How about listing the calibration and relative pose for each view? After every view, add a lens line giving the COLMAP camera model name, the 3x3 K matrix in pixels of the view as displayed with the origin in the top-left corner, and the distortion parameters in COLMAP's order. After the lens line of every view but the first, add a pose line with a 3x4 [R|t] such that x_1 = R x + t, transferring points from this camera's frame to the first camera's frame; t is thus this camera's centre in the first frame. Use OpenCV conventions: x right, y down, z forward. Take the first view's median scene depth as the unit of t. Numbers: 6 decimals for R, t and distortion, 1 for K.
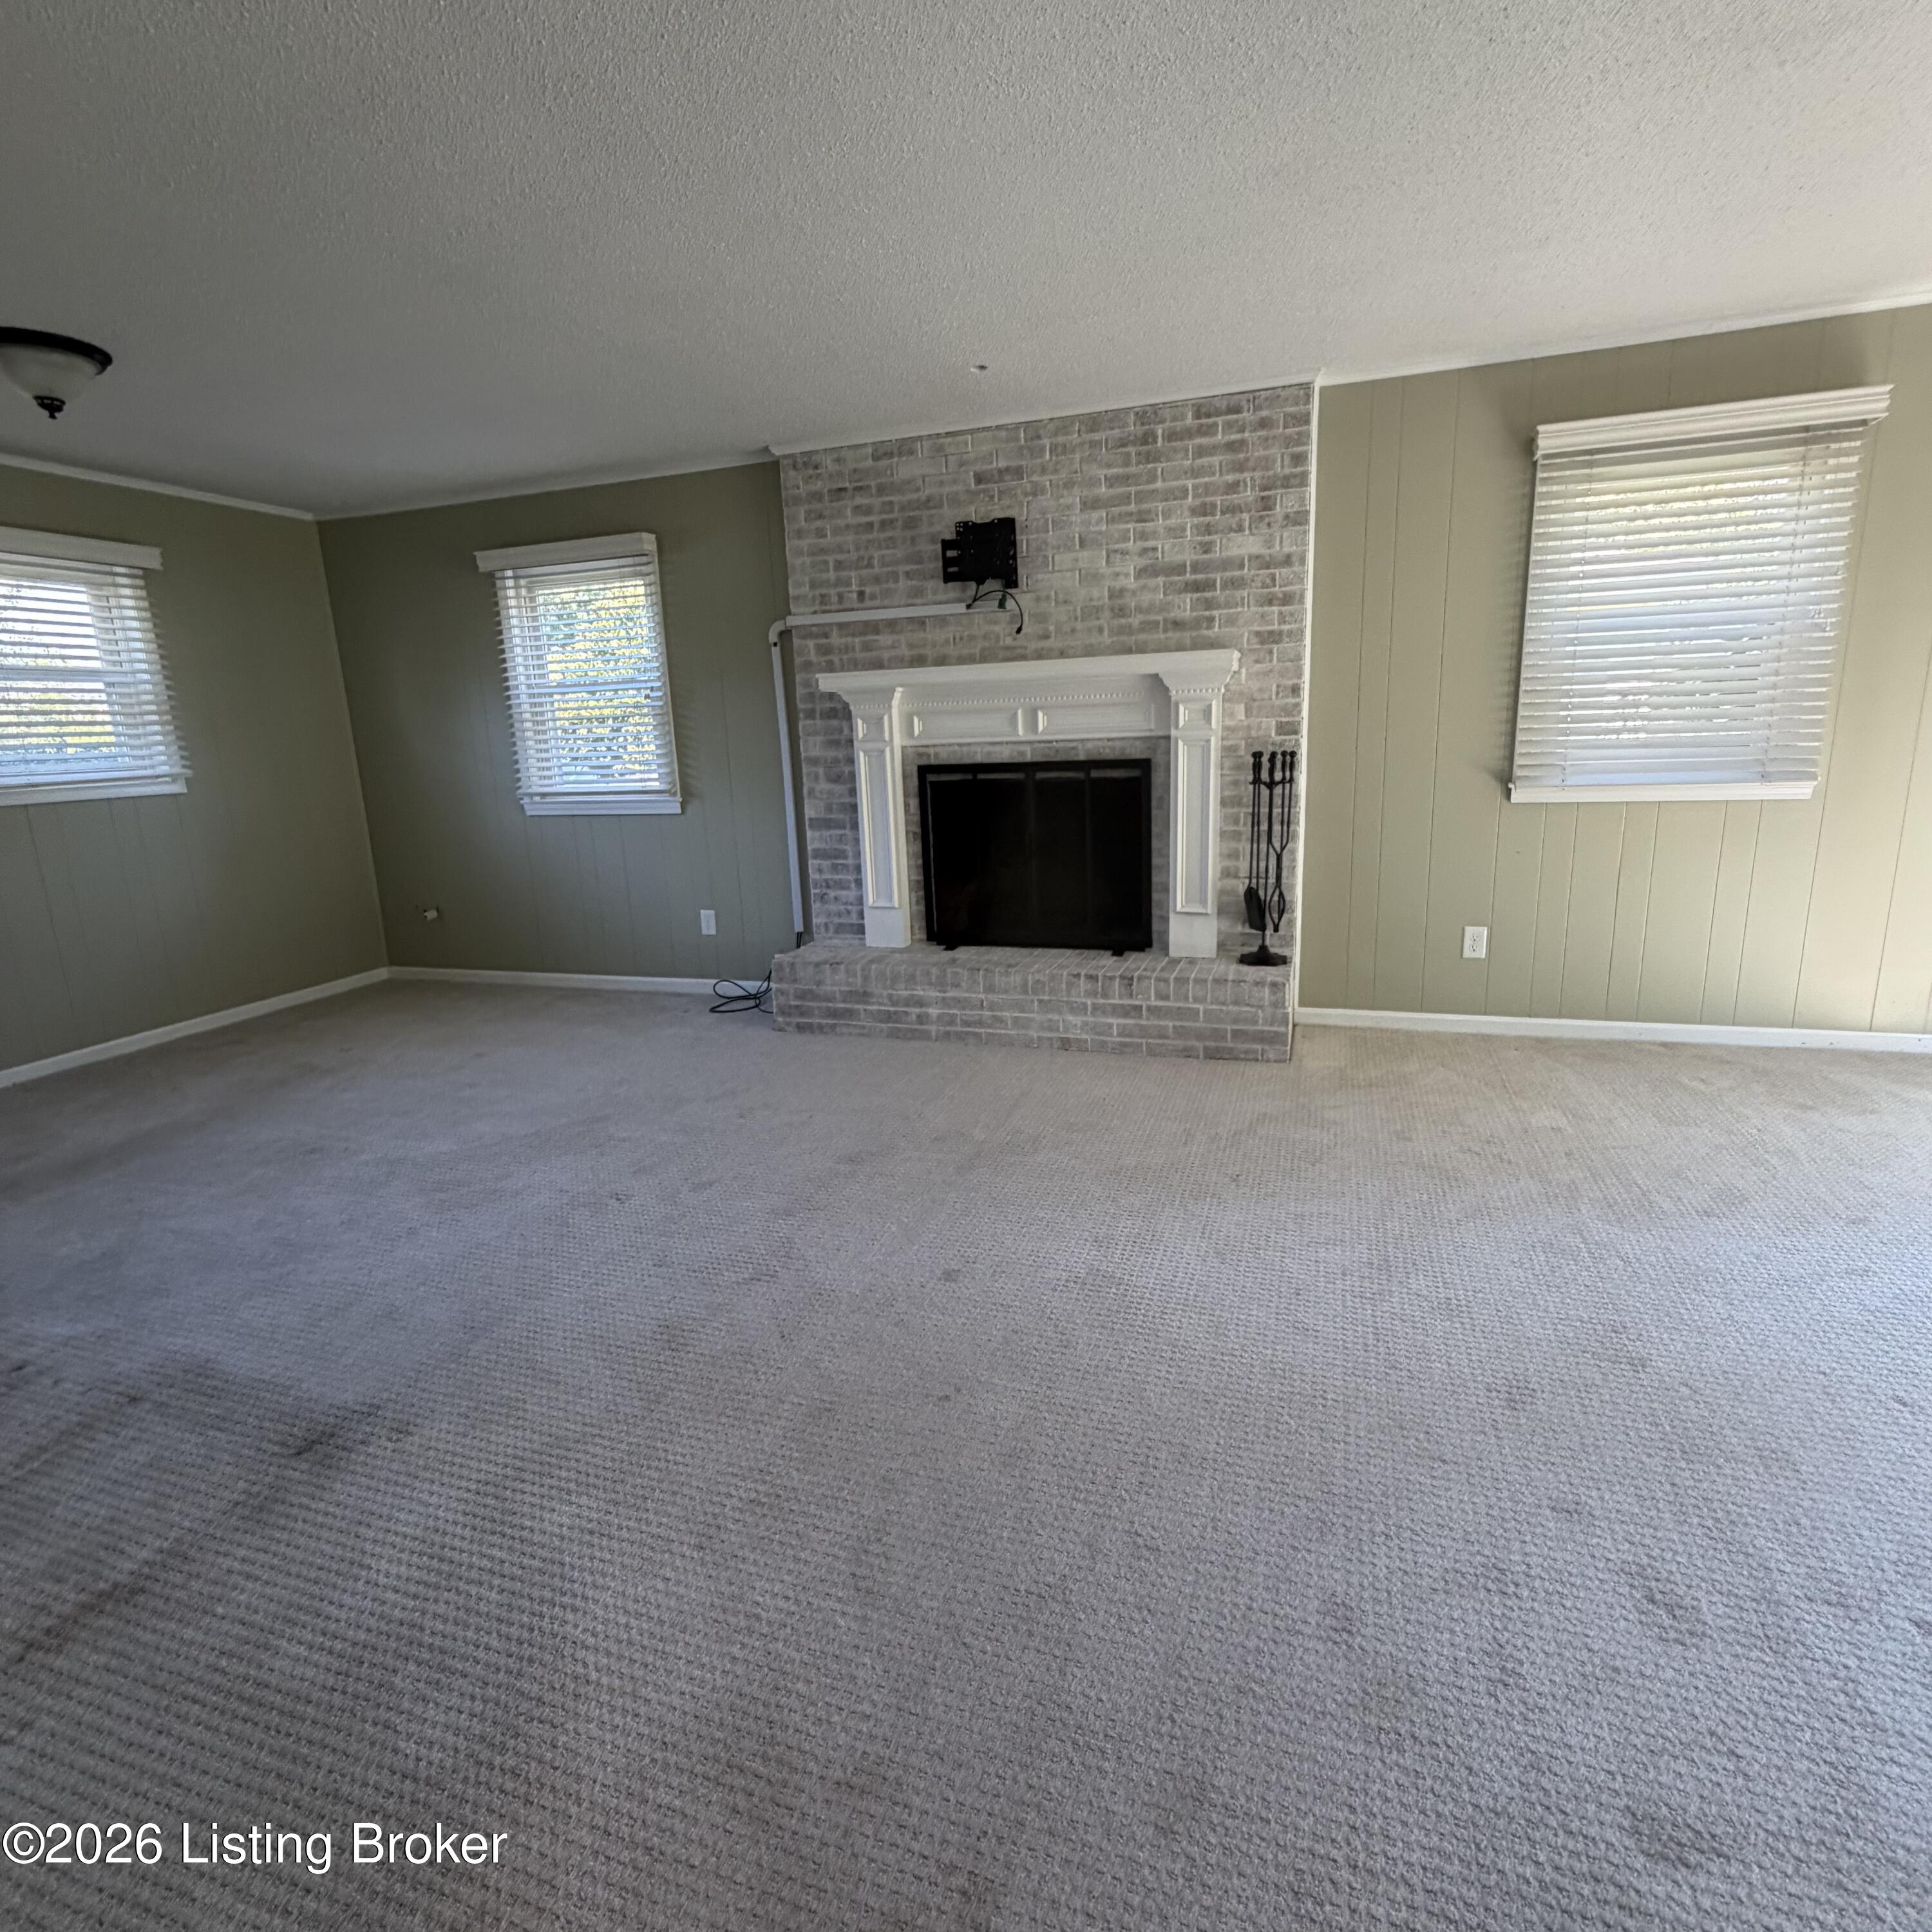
lens RADIAL K [[1038.7, 0, 968.8], [0, 1038.7, 962.9], [0, 0, 1]] dist [0.002983, 0.000257]
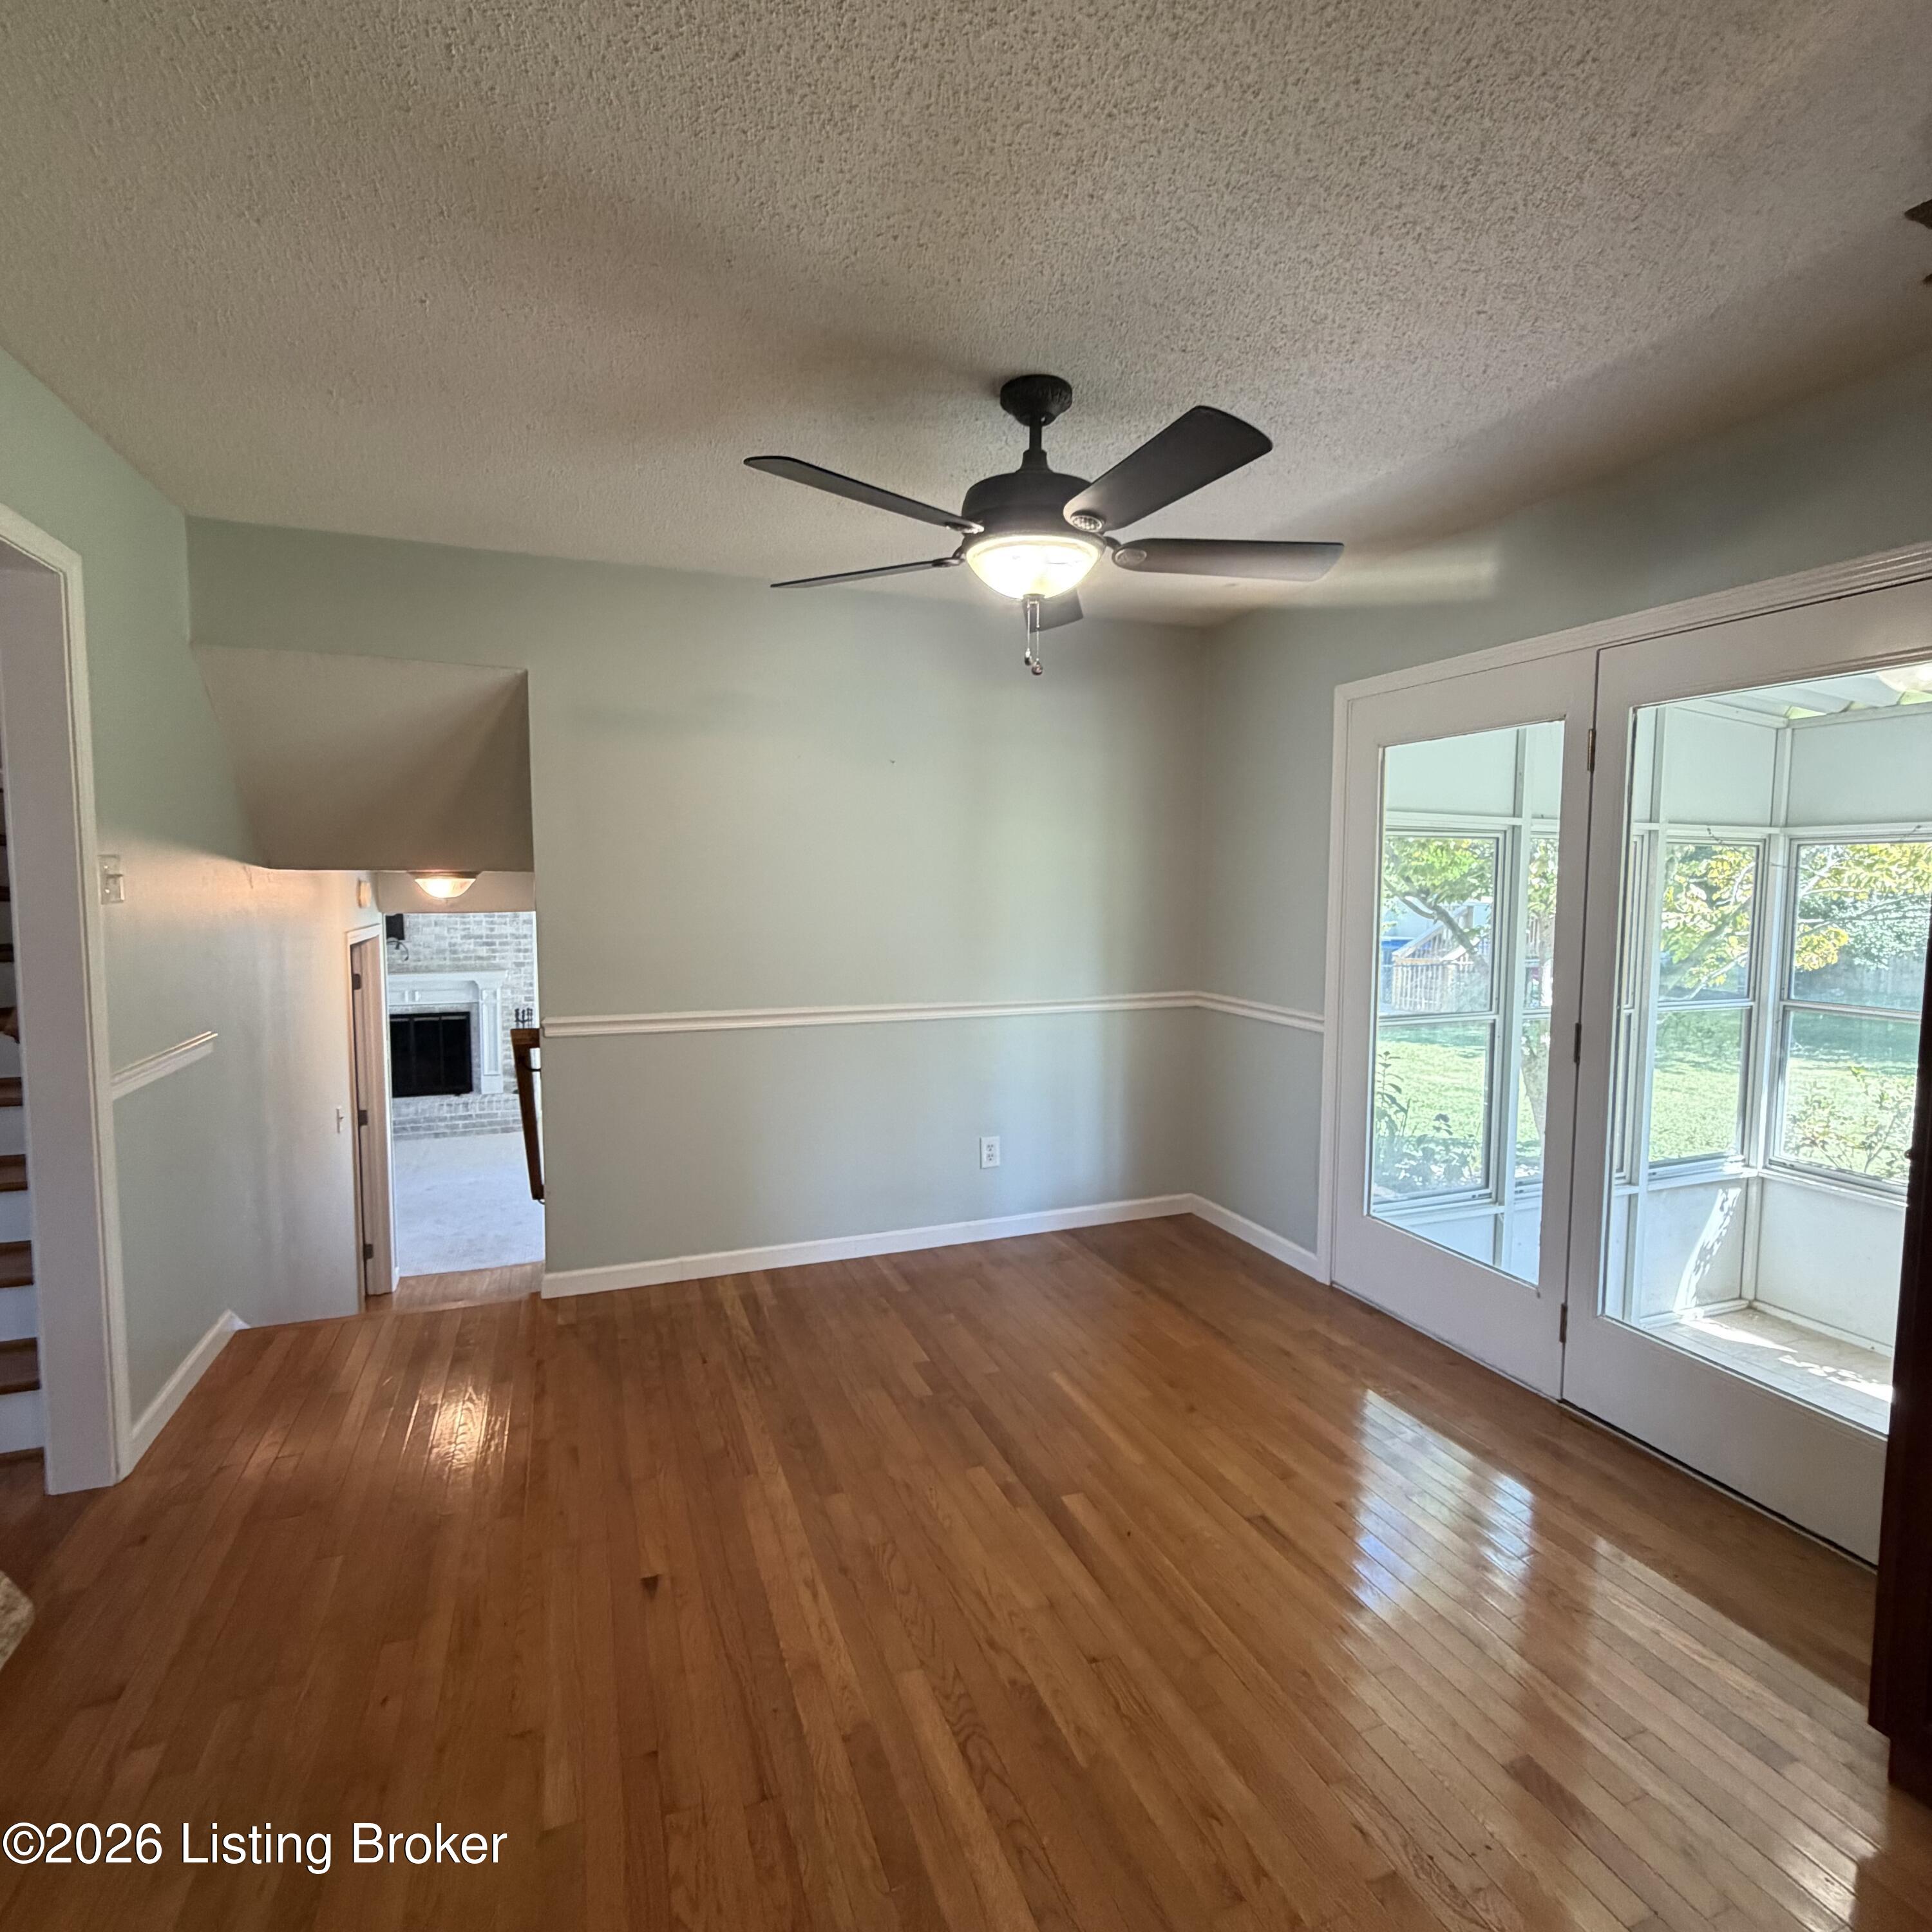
lens RADIAL K [[1038.7, 0, 967.8], [0, 1038.7, 959.0], [0, 0, 1]] dist [0.002983, 0.000257]
pose [[0.775171, -0.004444, 0.631736, -0.462418], [0.104185, 0.987183, -0.120895, 0.095628], [-0.623102, 0.159532, 0.765698, -1.615510]]
